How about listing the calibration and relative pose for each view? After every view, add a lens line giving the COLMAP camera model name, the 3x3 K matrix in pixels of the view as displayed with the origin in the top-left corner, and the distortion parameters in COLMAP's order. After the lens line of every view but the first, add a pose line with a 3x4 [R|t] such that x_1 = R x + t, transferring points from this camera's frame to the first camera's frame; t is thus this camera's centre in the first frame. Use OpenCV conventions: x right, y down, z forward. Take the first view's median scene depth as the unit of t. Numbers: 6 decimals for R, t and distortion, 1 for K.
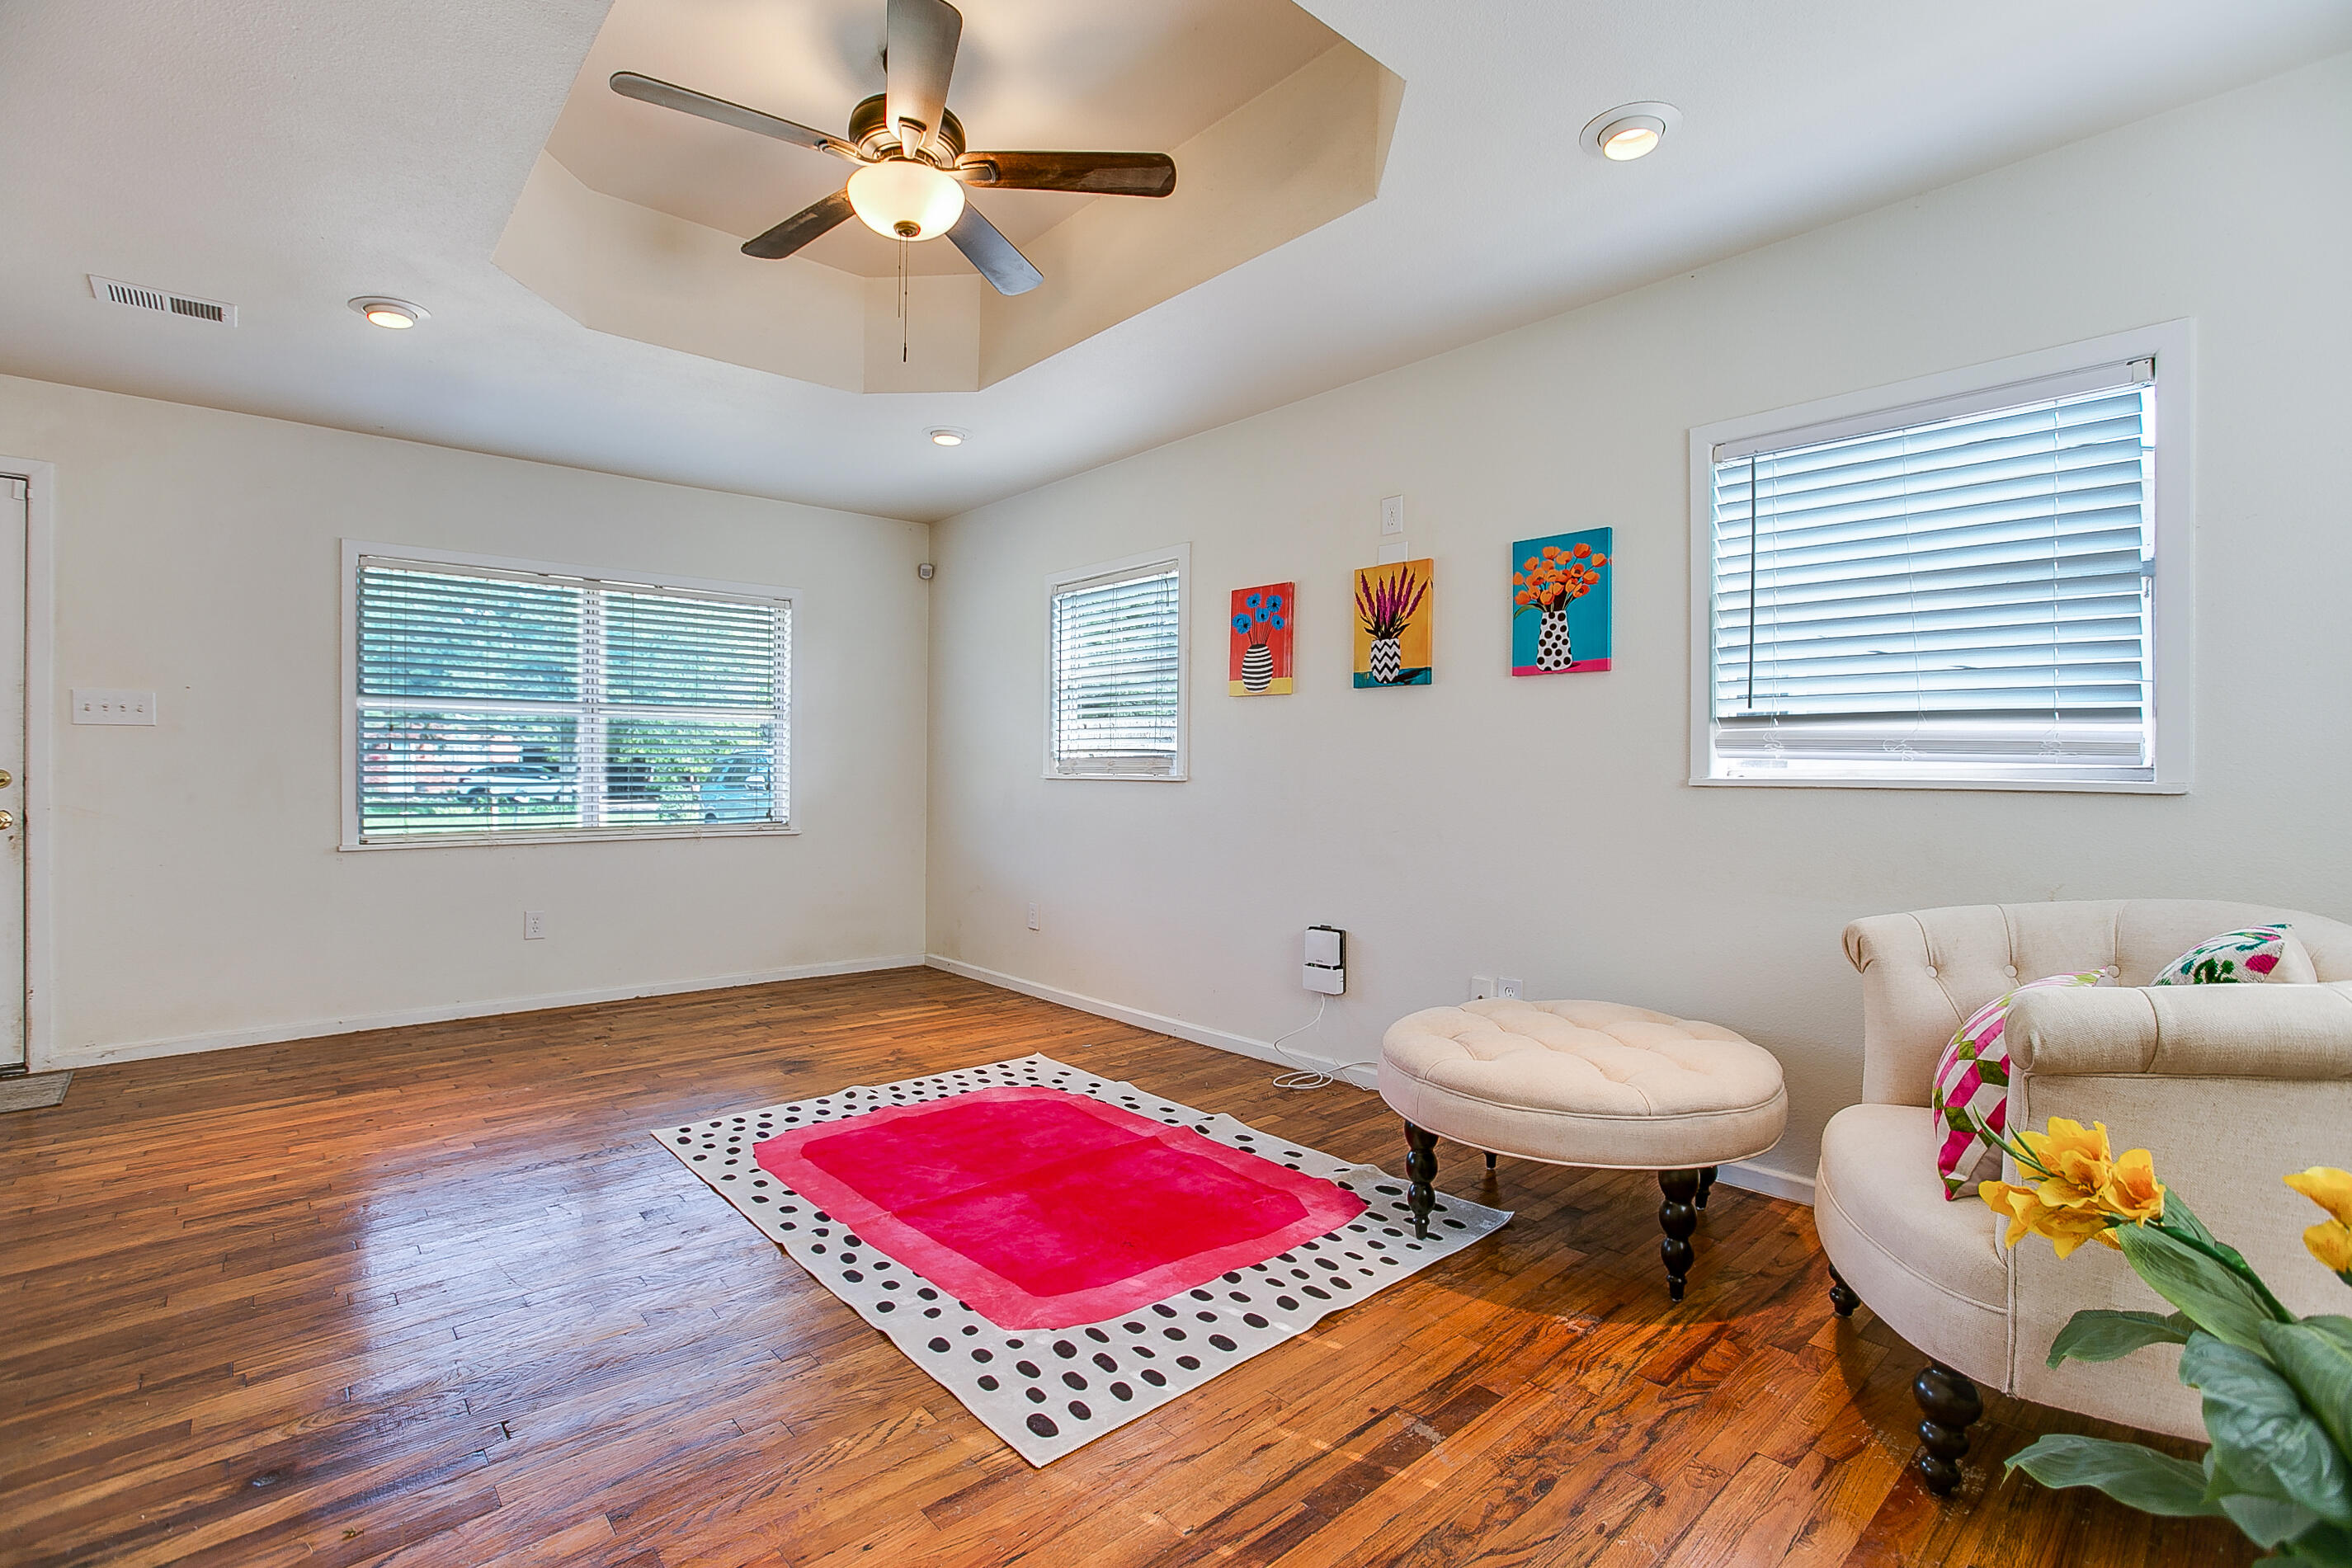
lens RADIAL K [[1075.4, 0, 1158.5], [0, 1075.4, 766.2], [0, 0, 1]] dist [-0.023601, 0.003821]
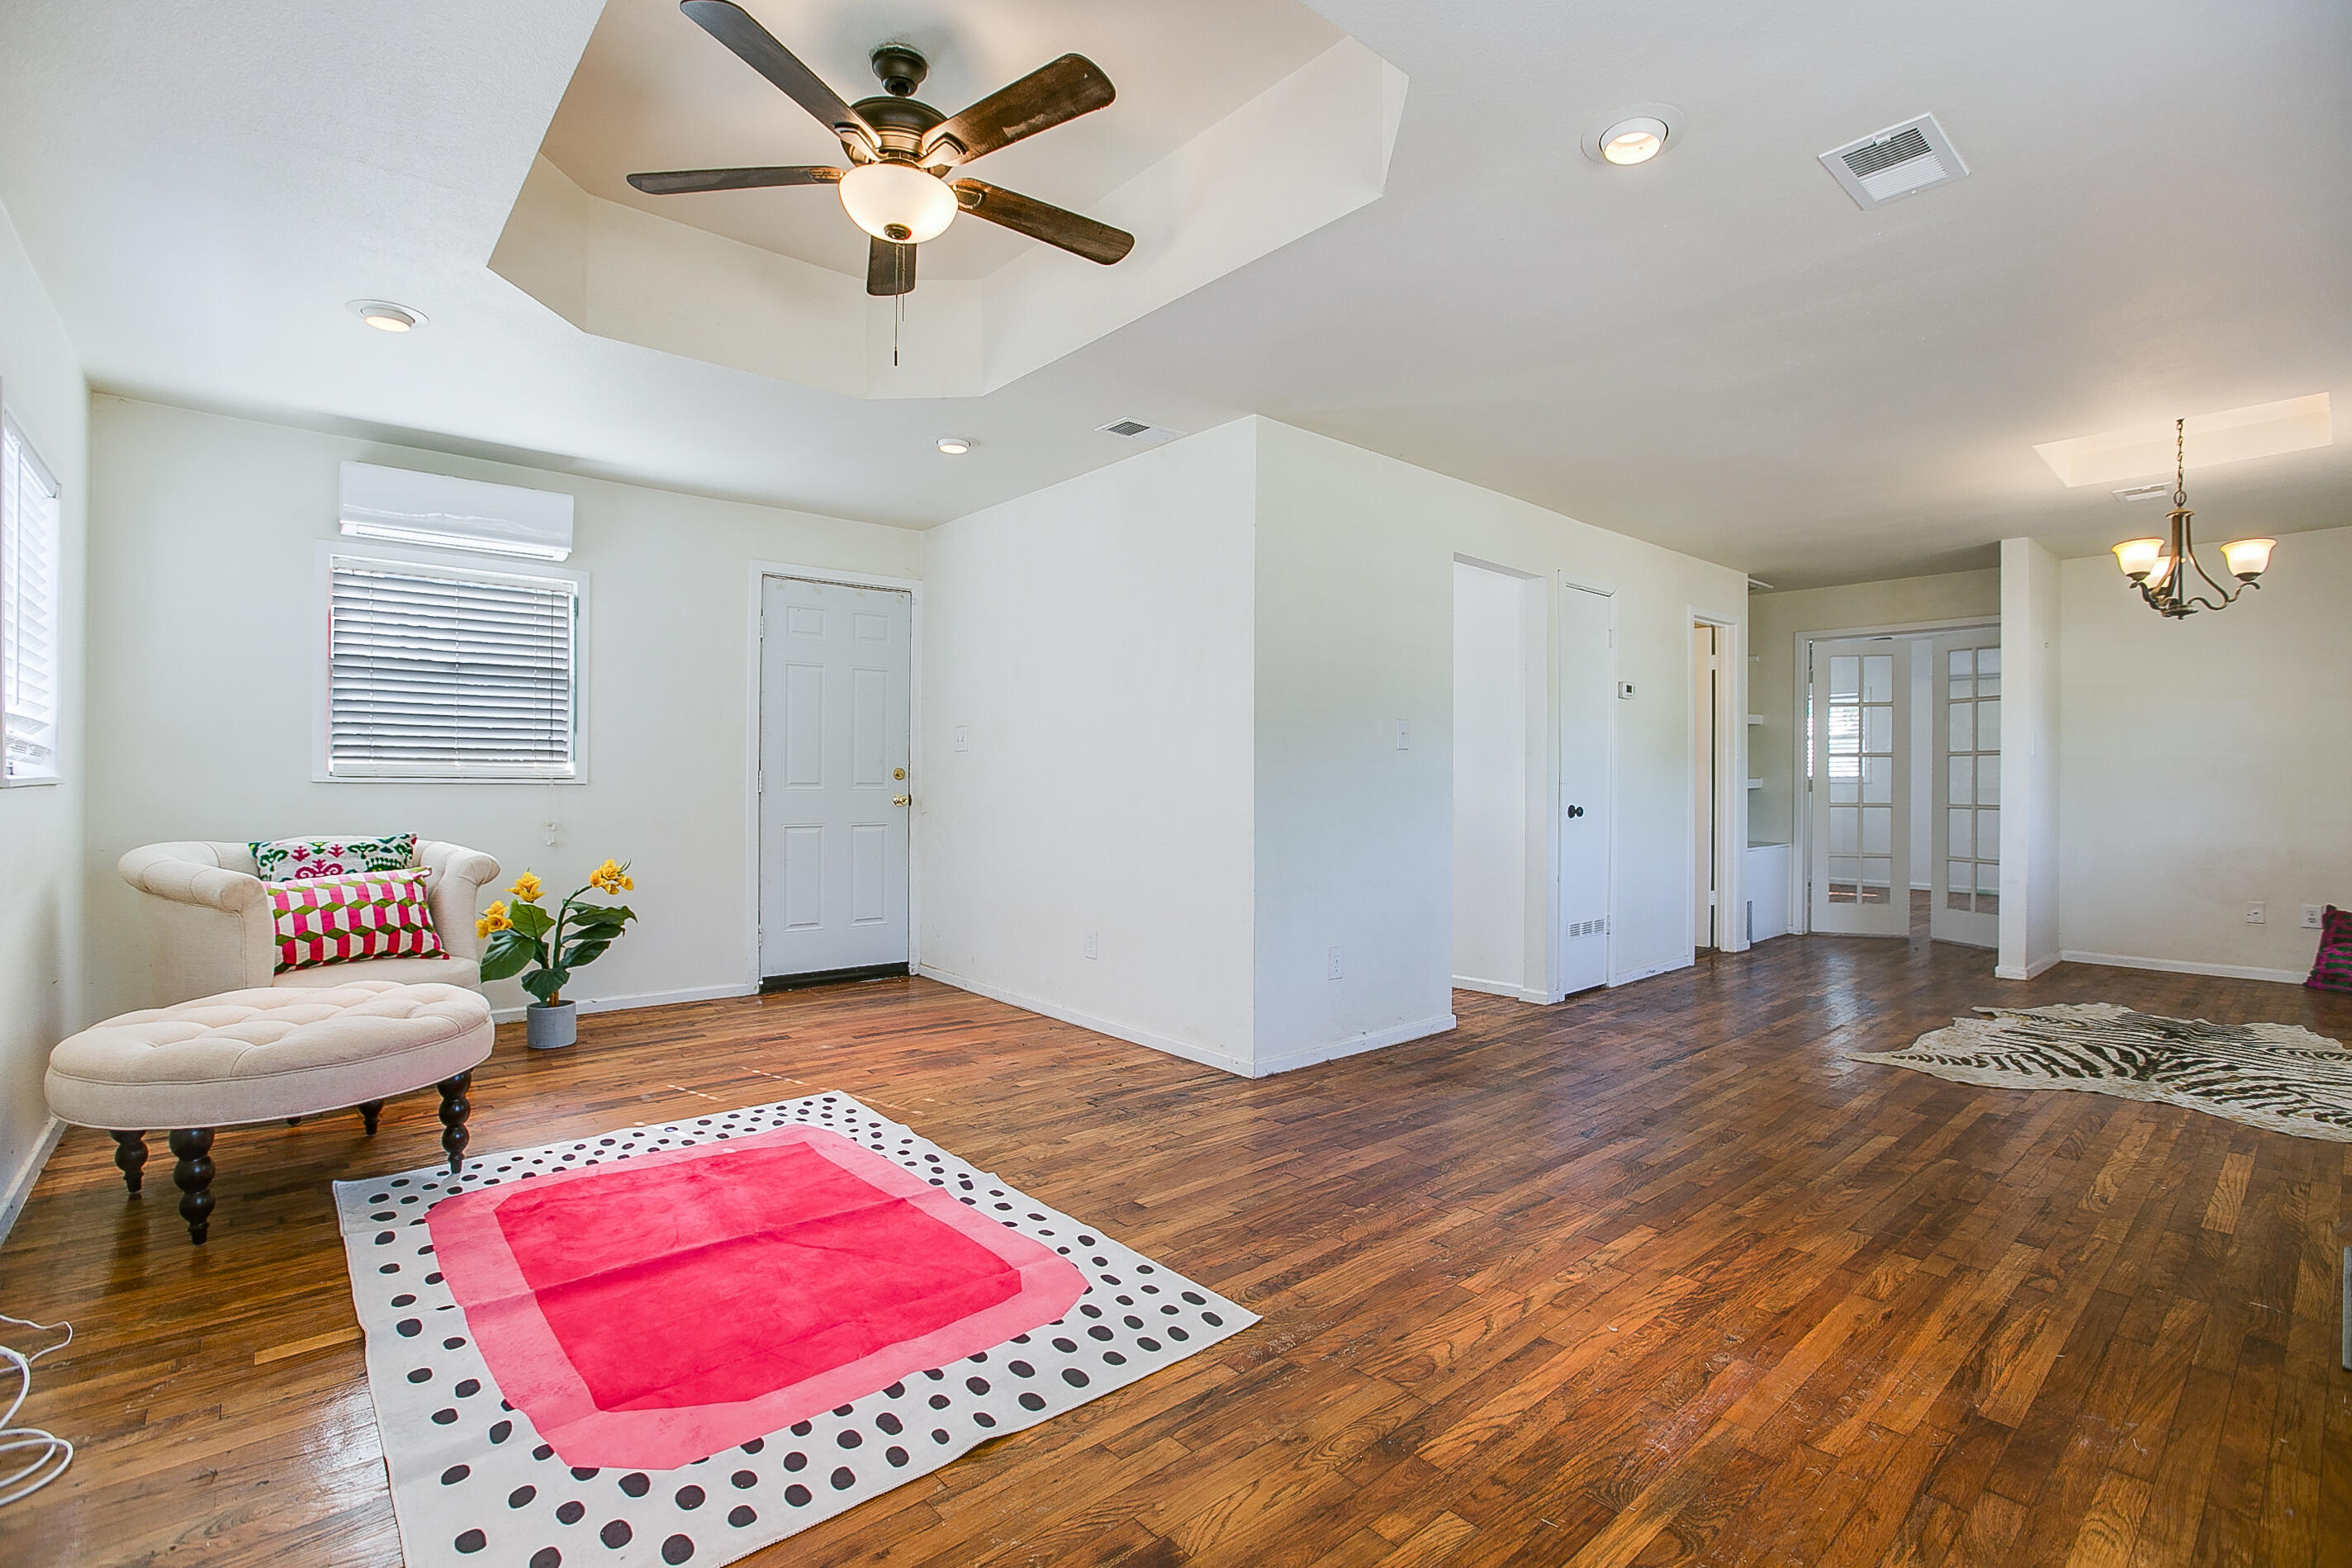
lens RADIAL K [[1075.4, 0, 1172.0], [0, 1075.4, 781.9], [0, 0, 1]] dist [-0.023601, 0.003821]
pose [[-0.999959, -0.008738, -0.002244, -0.521032], [-0.008736, 0.999961, -0.001008, 0.004560], [0.002253, -0.000989, -0.999997, 2.107081]]
